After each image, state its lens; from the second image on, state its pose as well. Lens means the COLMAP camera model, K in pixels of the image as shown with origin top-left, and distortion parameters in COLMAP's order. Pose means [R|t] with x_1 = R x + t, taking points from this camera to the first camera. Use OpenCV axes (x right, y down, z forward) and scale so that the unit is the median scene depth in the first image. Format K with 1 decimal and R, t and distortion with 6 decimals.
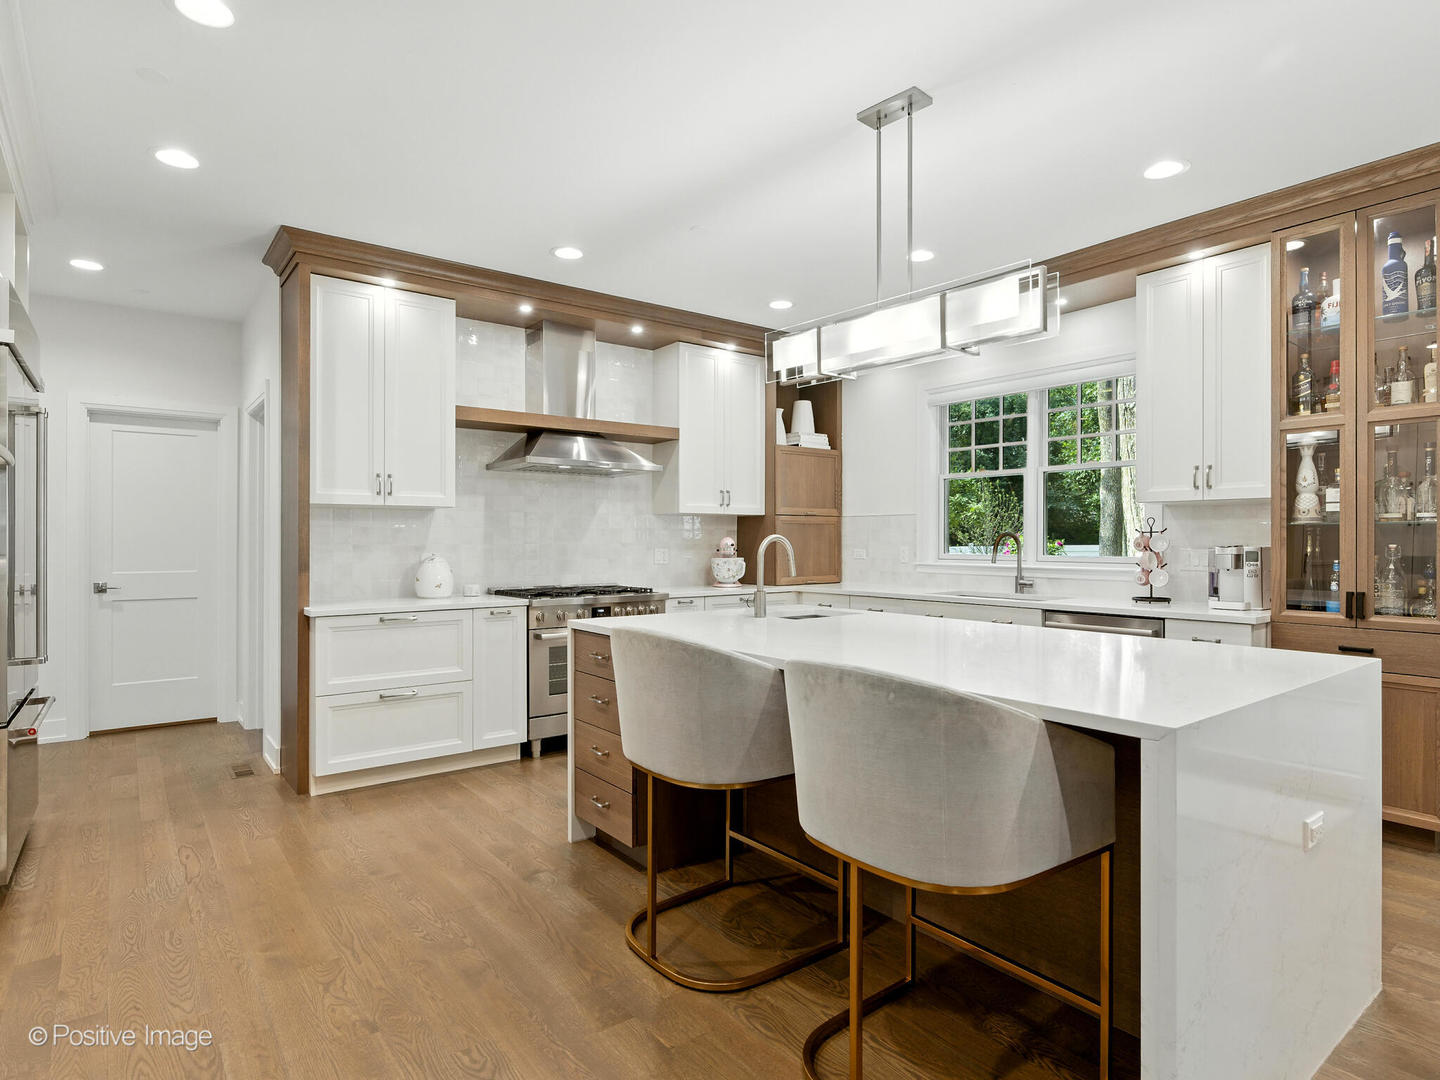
lens RADIAL K [[807.5, 0, 728.1], [0, 807.5, 543.5], [0, 0, 1]] dist [0.001020, -0.000902]
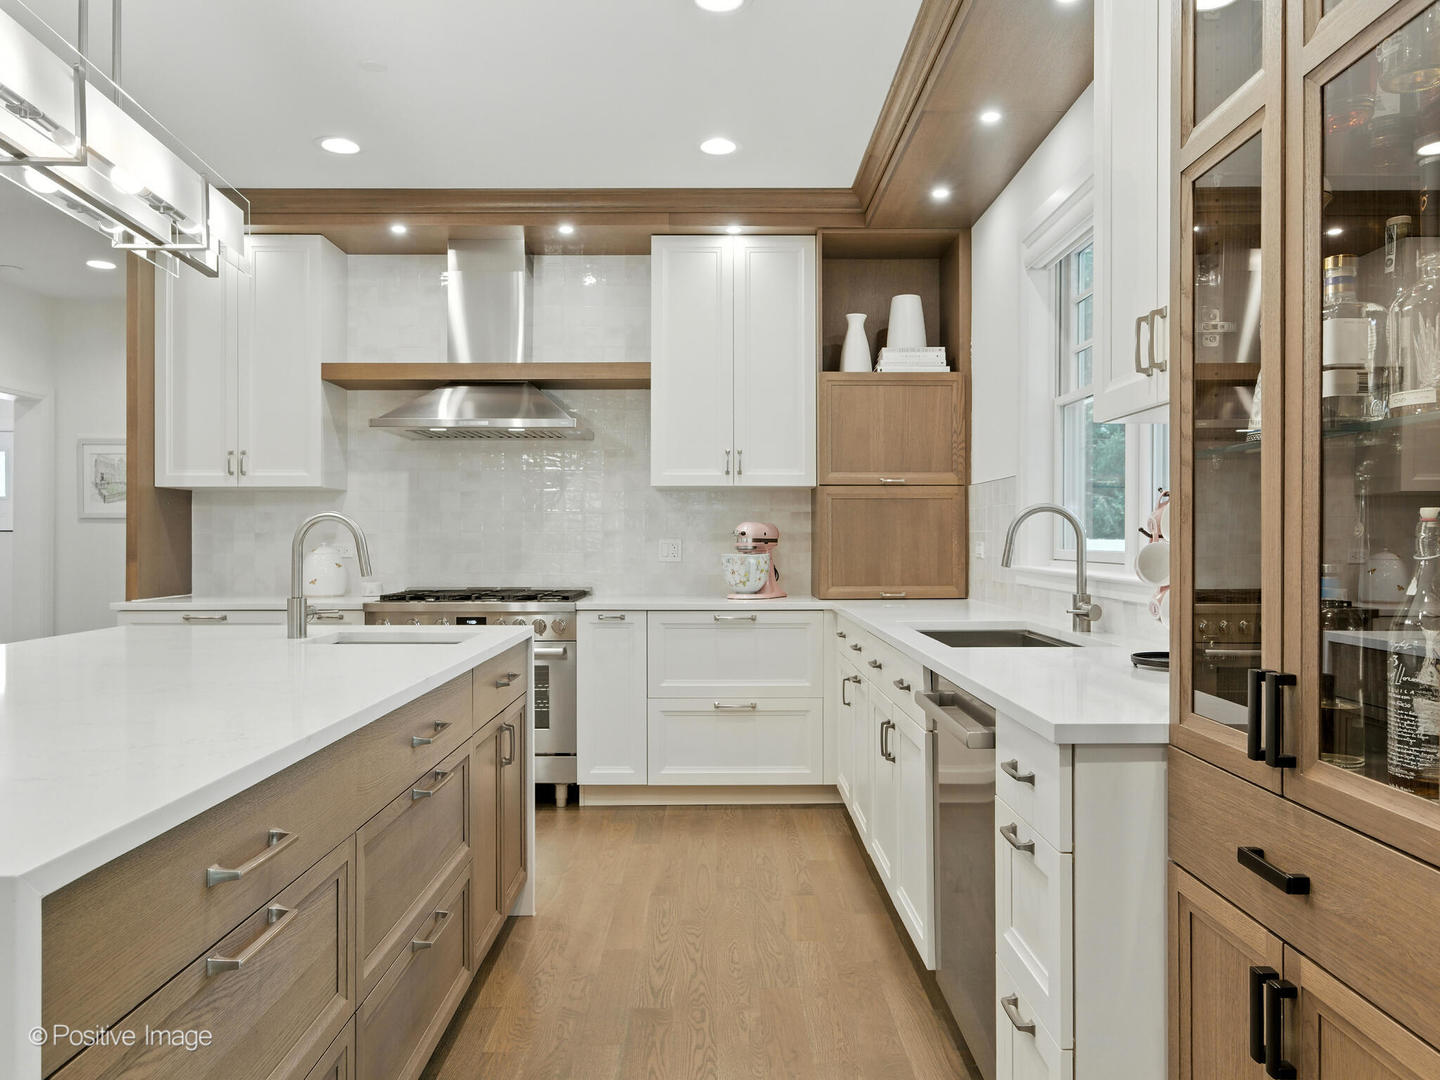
lens RADIAL K [[972.5, 0, 730.4], [0, 972.5, 547.2], [0, 0, 1]] dist [-0.007031, 0.000483]
pose [[0.794706, 0.010812, -0.606898, 0.487589], [-0.000937, 0.999862, 0.016586, -0.000310], [0.606994, -0.012612, 0.794607, 0.380279]]
